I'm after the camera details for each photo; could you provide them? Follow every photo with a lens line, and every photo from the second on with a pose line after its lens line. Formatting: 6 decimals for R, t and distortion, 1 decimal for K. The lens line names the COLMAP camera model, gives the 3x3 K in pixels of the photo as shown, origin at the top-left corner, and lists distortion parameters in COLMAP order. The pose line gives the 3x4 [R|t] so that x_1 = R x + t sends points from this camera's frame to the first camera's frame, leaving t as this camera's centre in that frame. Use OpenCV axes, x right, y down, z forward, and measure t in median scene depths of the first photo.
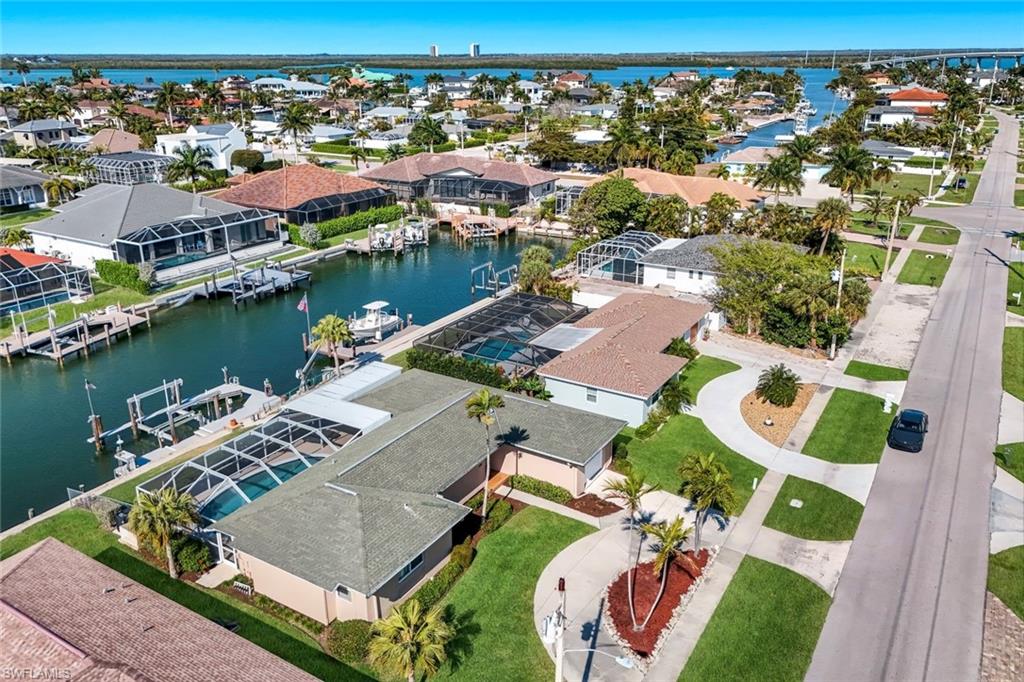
lens RADIAL K [[743.0, 0, 512.0], [0, 743.0, 341.0], [0, 0, 1]] dist [0.007999, -0.006951]
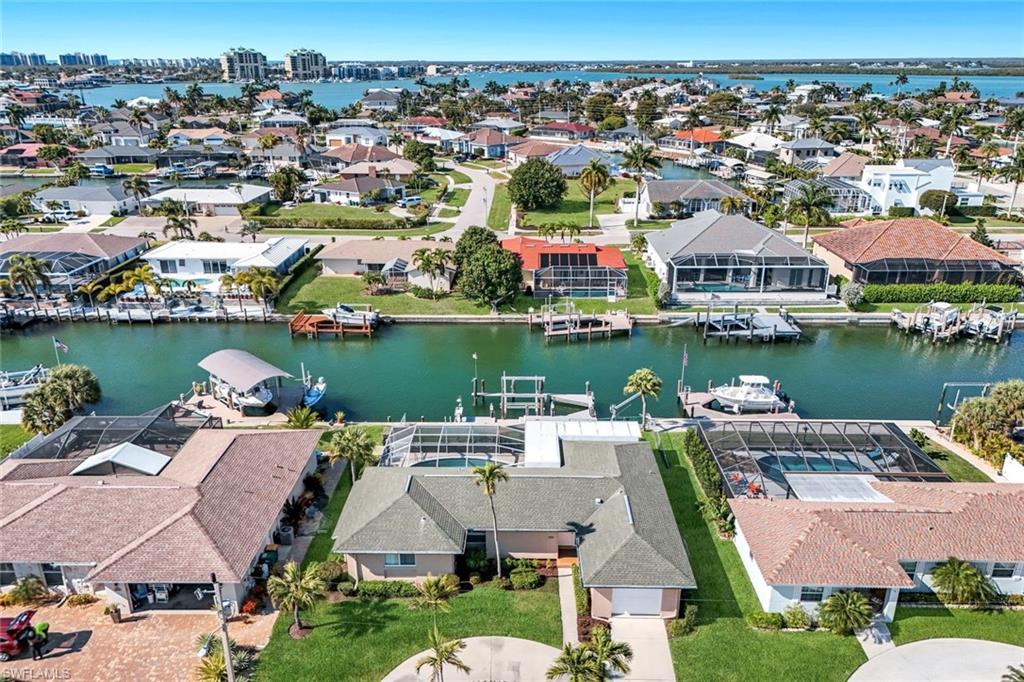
lens RADIAL K [[743.0, 0, 512.0], [0, 743.0, 341.0], [0, 0, 1]] dist [0.007999, -0.006951]
pose [[0.500585, 0.295480, -0.813699, 0.370276], [-0.301586, 0.940587, 0.156022, -0.128195], [0.811456, 0.167298, 0.559956, 0.154742]]
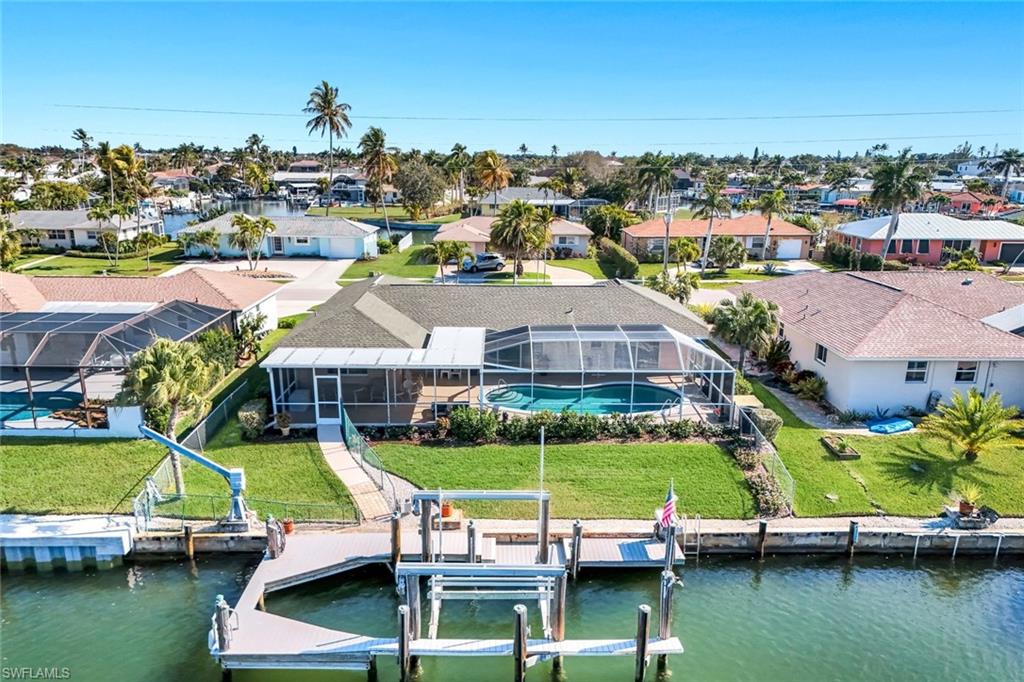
lens RADIAL K [[743.0, 0, 512.0], [0, 743.0, 341.0], [0, 0, 1]] dist [0.007999, -0.006951]
pose [[-0.536033, -0.193515, 0.821718, -0.479800], [0.294977, 0.869084, 0.397092, -0.097730], [-0.790985, 0.455242, -0.408775, 0.706427]]
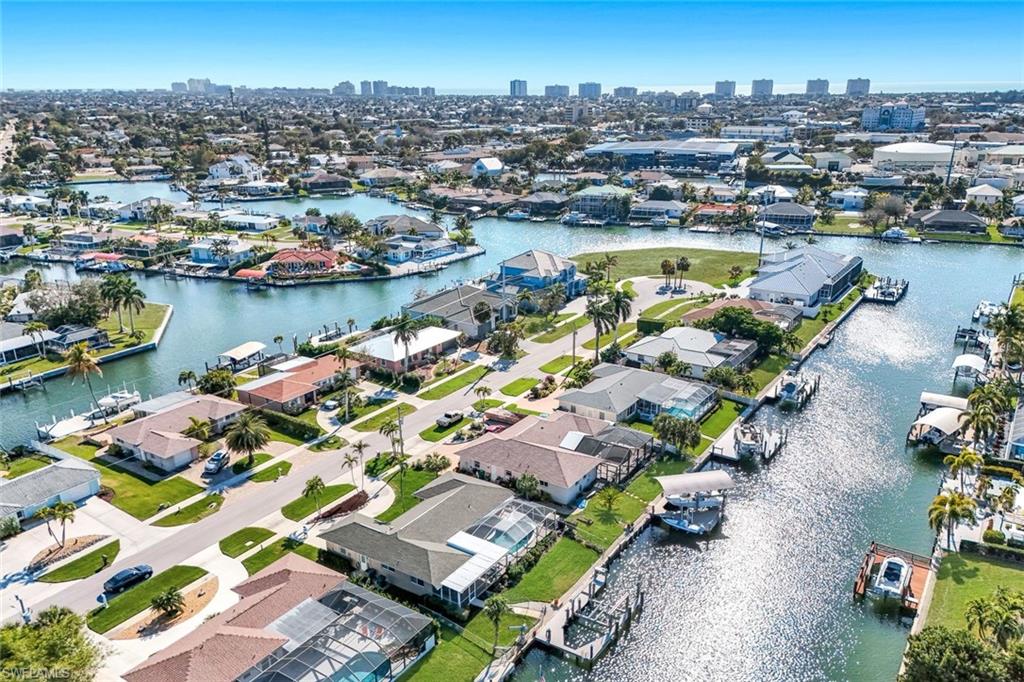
lens RADIAL K [[743.0, 0, 512.0], [0, 743.0, 341.0], [0, 0, 1]] dist [0.007999, -0.006951]
pose [[-0.999042, -0.000223, 0.043761, -0.224911], [0.026724, 0.788754, 0.614127, -0.761543], [-0.034653, 0.614708, -0.787993, 1.175813]]
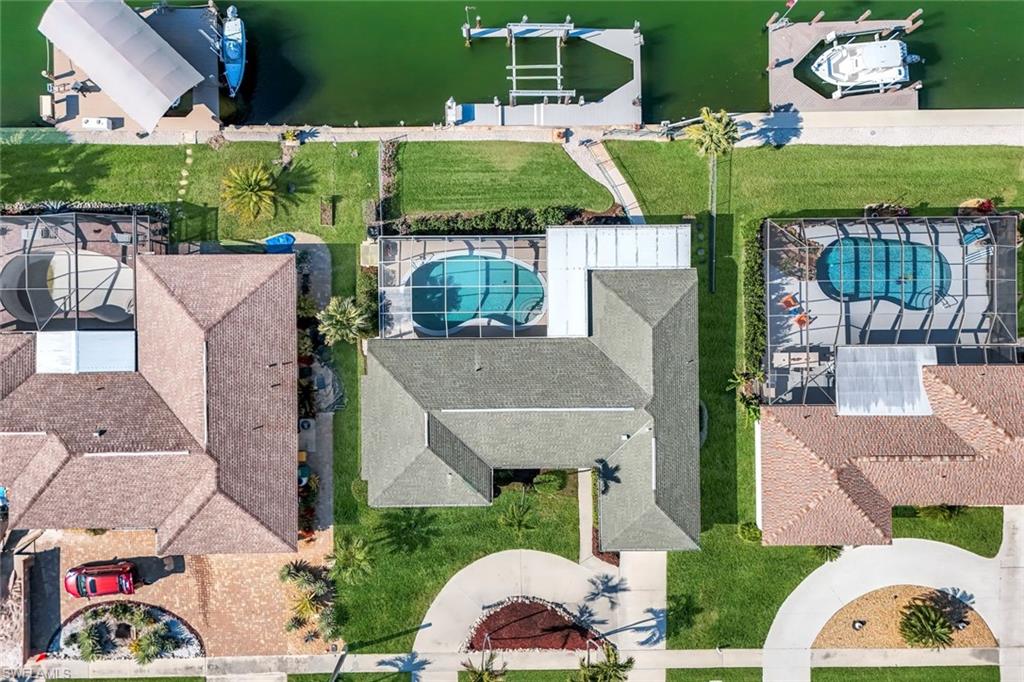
lens RADIAL K [[743.0, 0, 512.0], [0, 743.0, 341.0], [0, 0, 1]] dist [0.007999, -0.006951]
pose [[0.525213, 0.850808, 0.016641, -0.130724], [-0.296303, 0.164509, 0.940820, -0.444538], [0.797719, -0.499062, 0.338499, 0.327654]]
